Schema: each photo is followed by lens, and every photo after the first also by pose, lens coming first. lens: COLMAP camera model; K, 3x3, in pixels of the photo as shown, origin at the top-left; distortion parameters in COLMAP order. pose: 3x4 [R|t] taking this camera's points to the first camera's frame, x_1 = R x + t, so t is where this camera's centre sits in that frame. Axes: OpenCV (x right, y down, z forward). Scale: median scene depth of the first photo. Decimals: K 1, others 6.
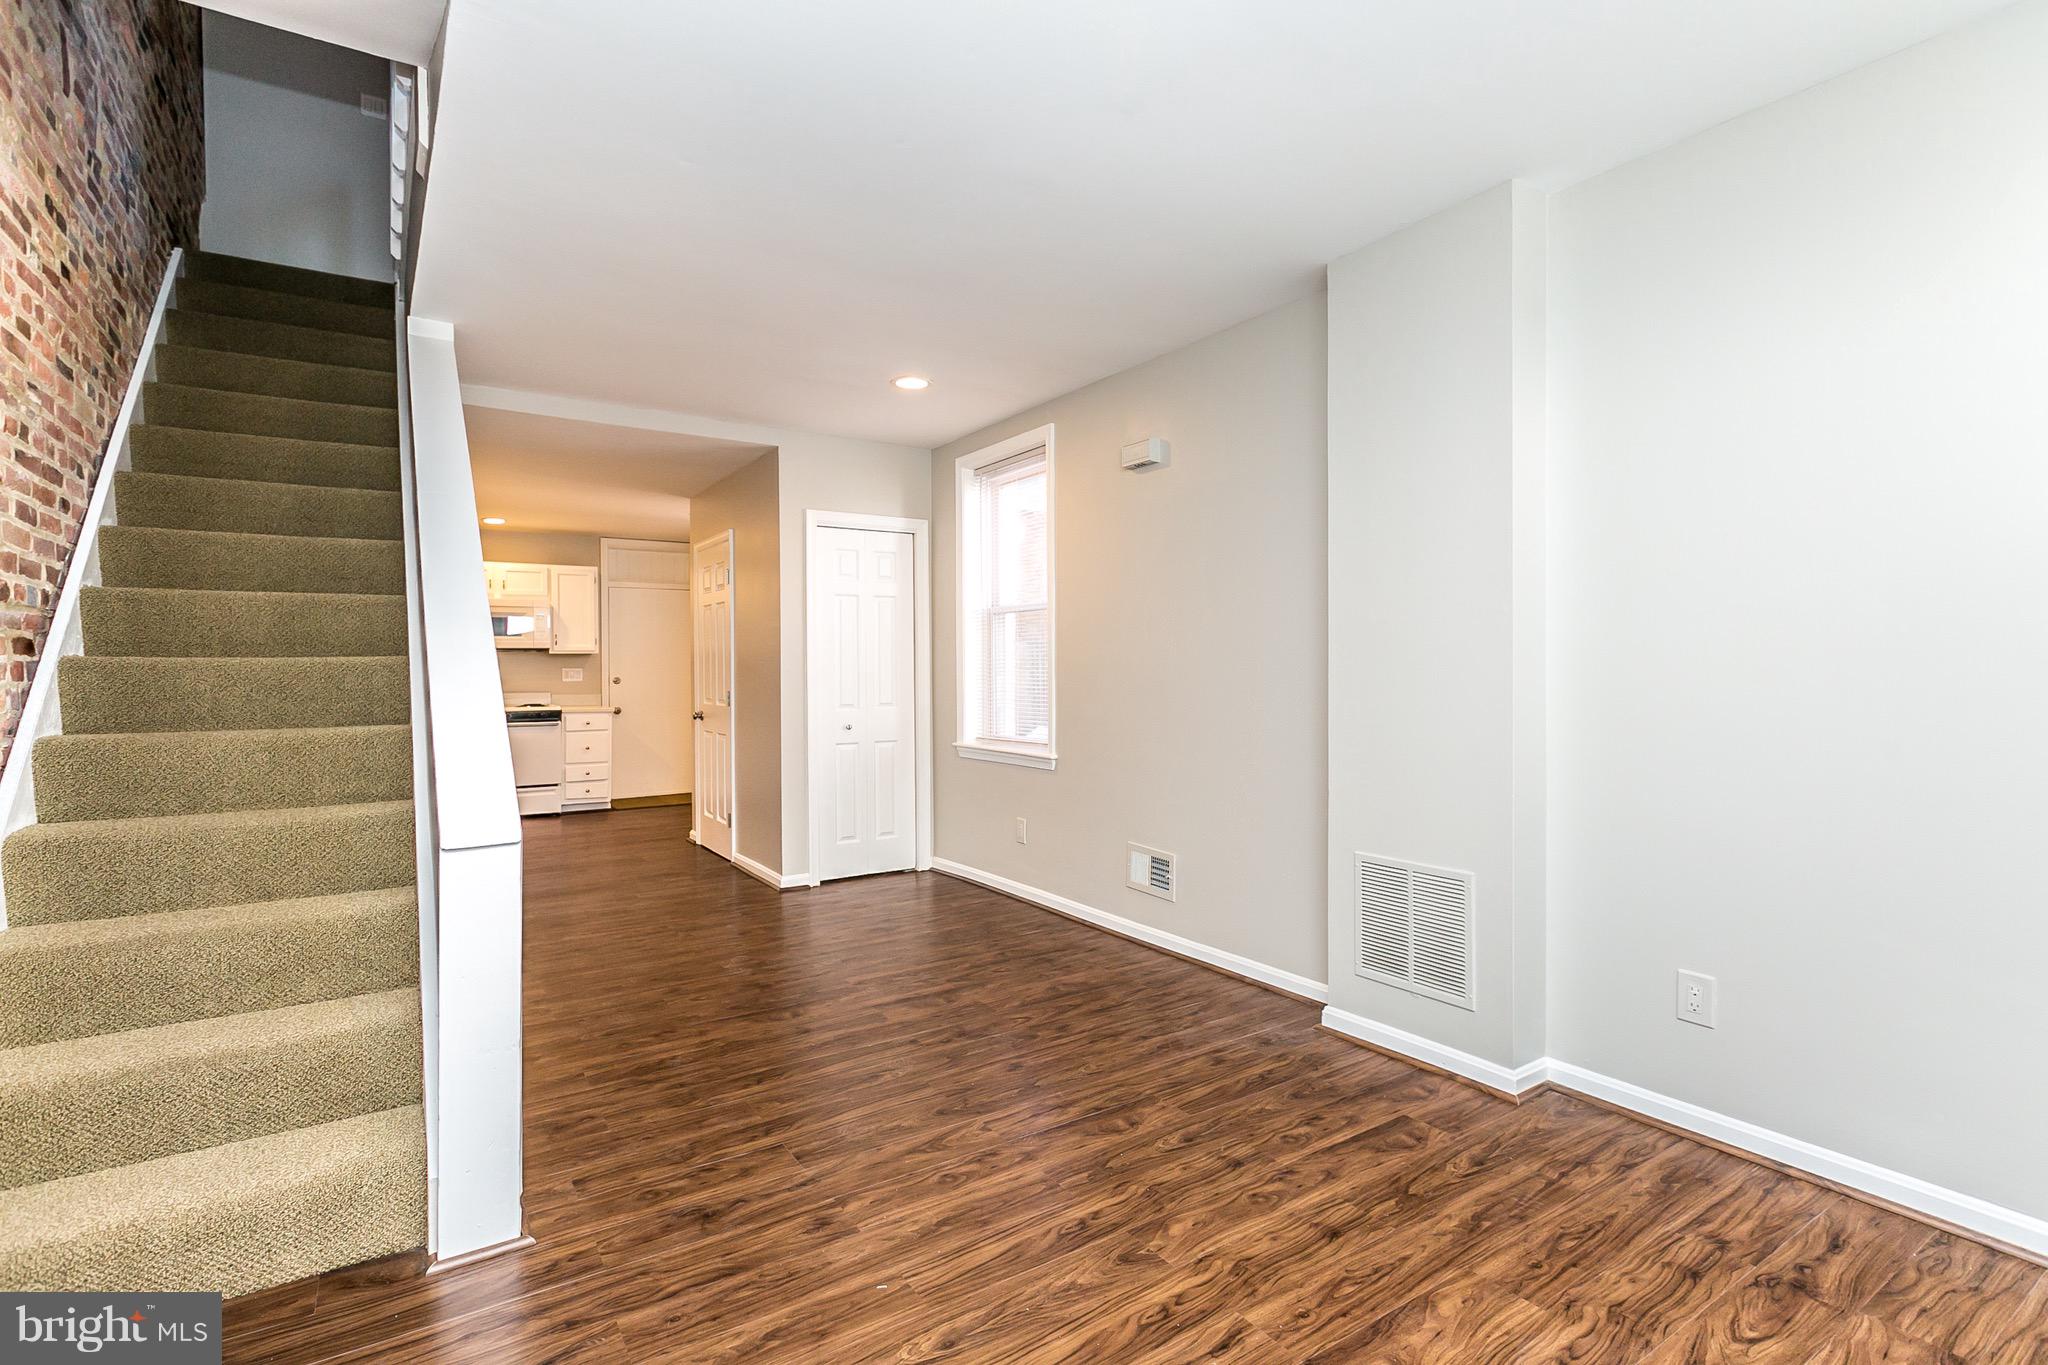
lens RADIAL K [[954.2, 0, 1125.2], [0, 954.2, 676.8], [0, 0, 1]] dist [0.001005, 0.000307]
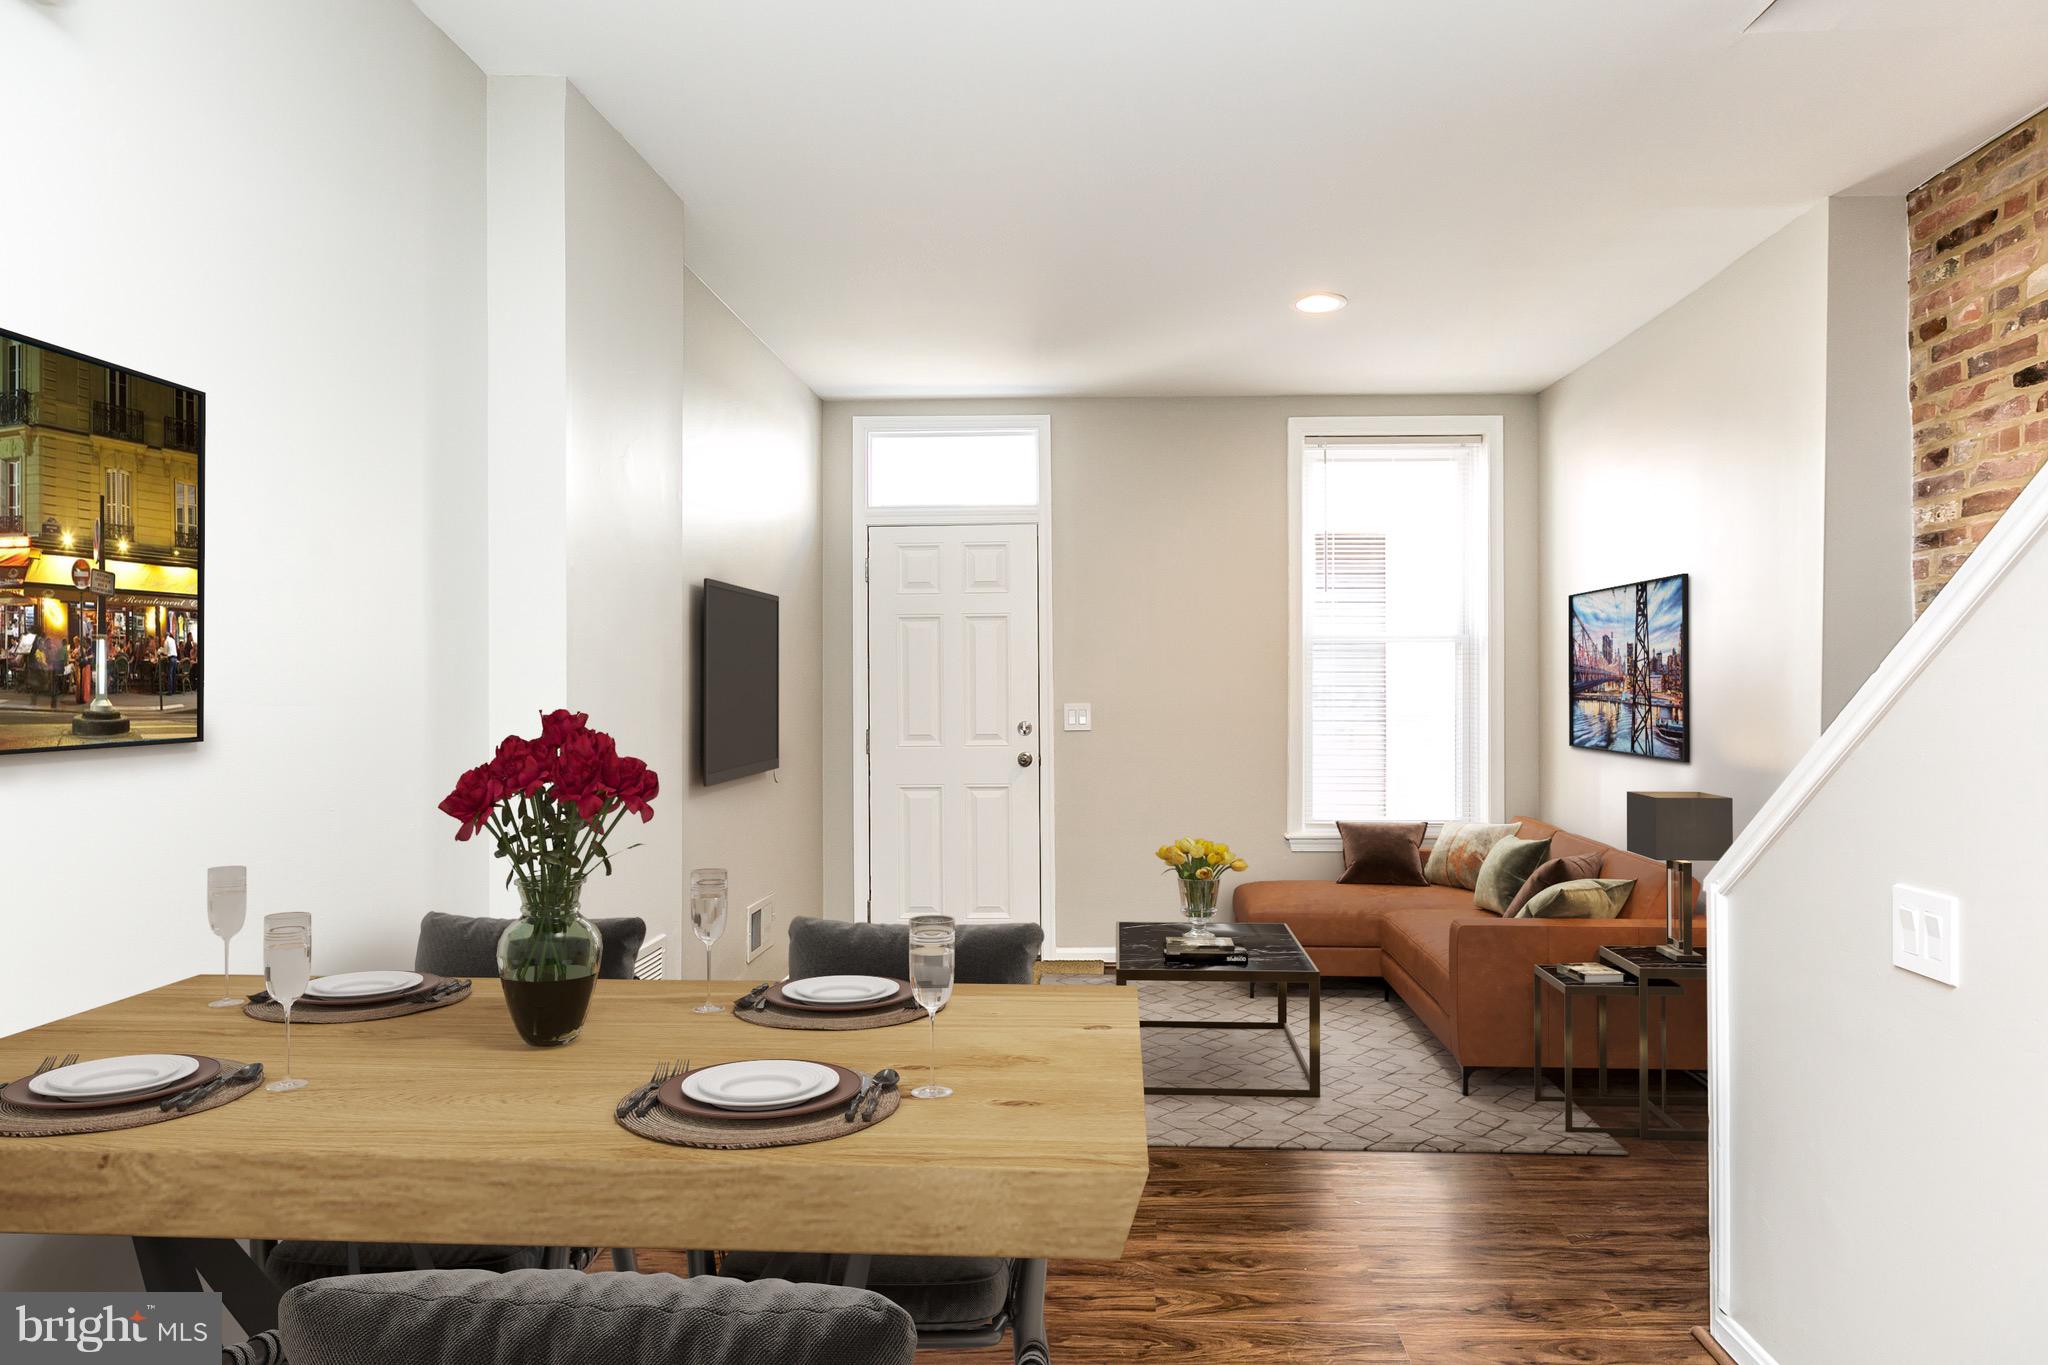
lens RADIAL K [[1210.7, 0, 1024.0], [0, 1210.7, 682.5], [0, 0, 1]] dist [-0.000577, 0.000961]
pose [[-0.745037, 0.011784, 0.666919, -0.592220], [0.014513, 0.999894, -0.001454, -0.024271], [-0.666865, 0.008596, -0.745129, 1.471230]]
